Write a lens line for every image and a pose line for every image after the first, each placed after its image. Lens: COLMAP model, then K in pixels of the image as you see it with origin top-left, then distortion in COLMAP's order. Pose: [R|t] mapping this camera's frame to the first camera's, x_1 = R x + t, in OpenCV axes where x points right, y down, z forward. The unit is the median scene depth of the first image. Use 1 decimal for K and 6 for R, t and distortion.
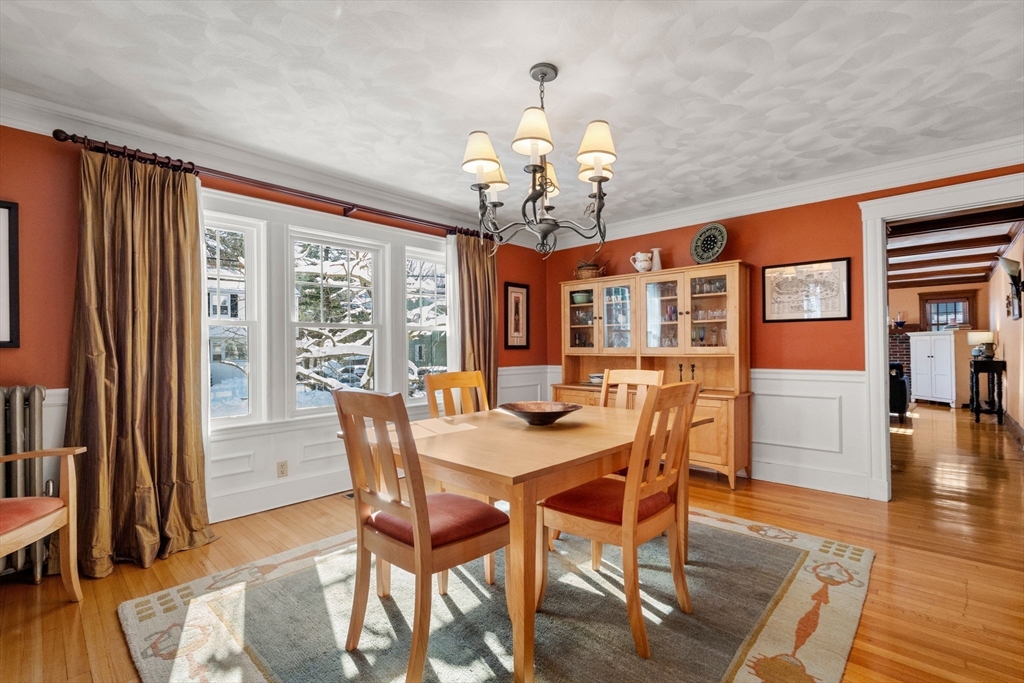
lens RADIAL K [[458.7, 0, 509.7], [0, 458.7, 341.6], [0, 0, 1]] dist [-0.001739, -0.000073]
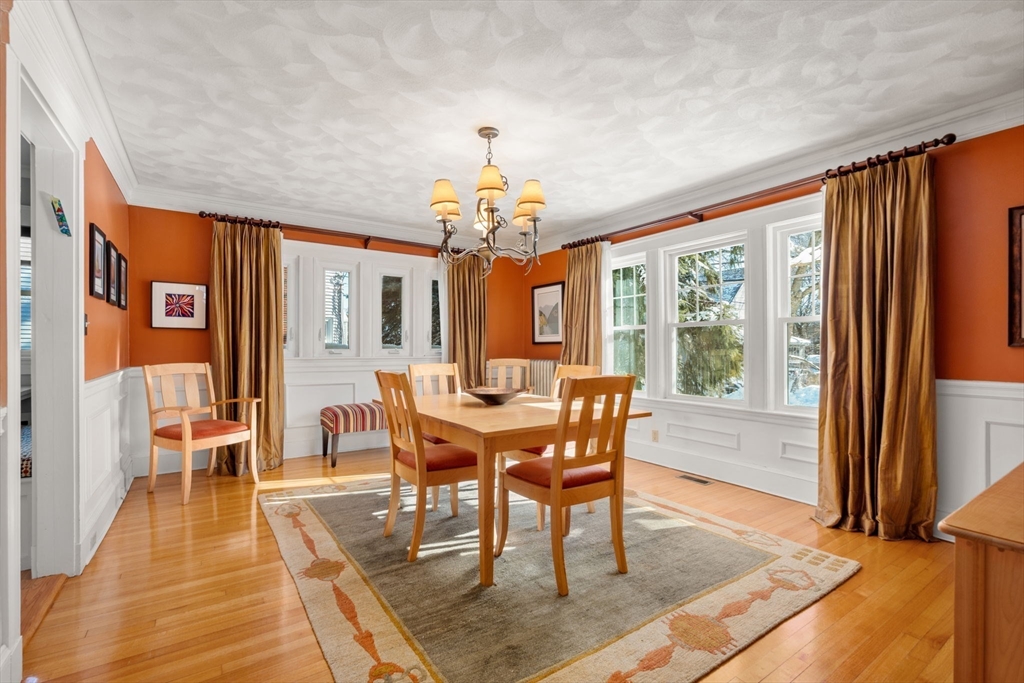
lens RADIAL K [[458.7, 0, 509.7], [0, 458.7, 341.6], [0, 0, 1]] dist [-0.001739, -0.000073]
pose [[-0.216520, -0.002408, -0.976275, 0.725003], [0.014923, 0.999872, -0.005776, 0.007404], [0.976164, -0.015819, -0.216457, 0.726110]]
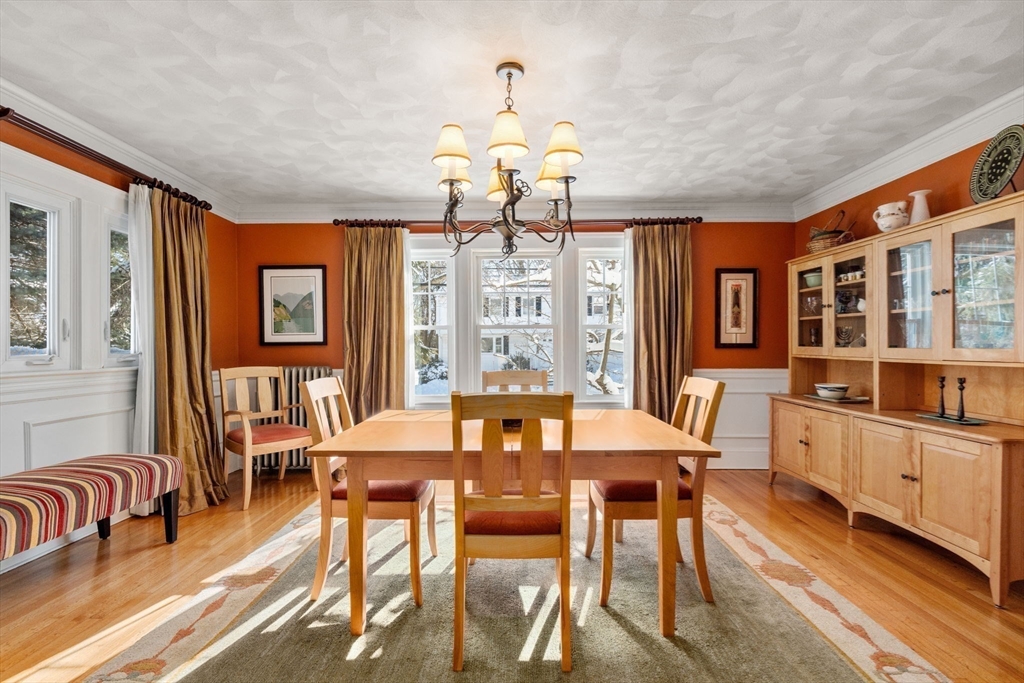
lens RADIAL K [[458.7, 0, 509.7], [0, 458.7, 341.6], [0, 0, 1]] dist [-0.001739, -0.000073]
pose [[0.685061, 0.001099, -0.728485, 0.432076], [0.006384, 0.999951, 0.007513, -0.004737], [0.728457, -0.009797, 0.685021, 0.171225]]
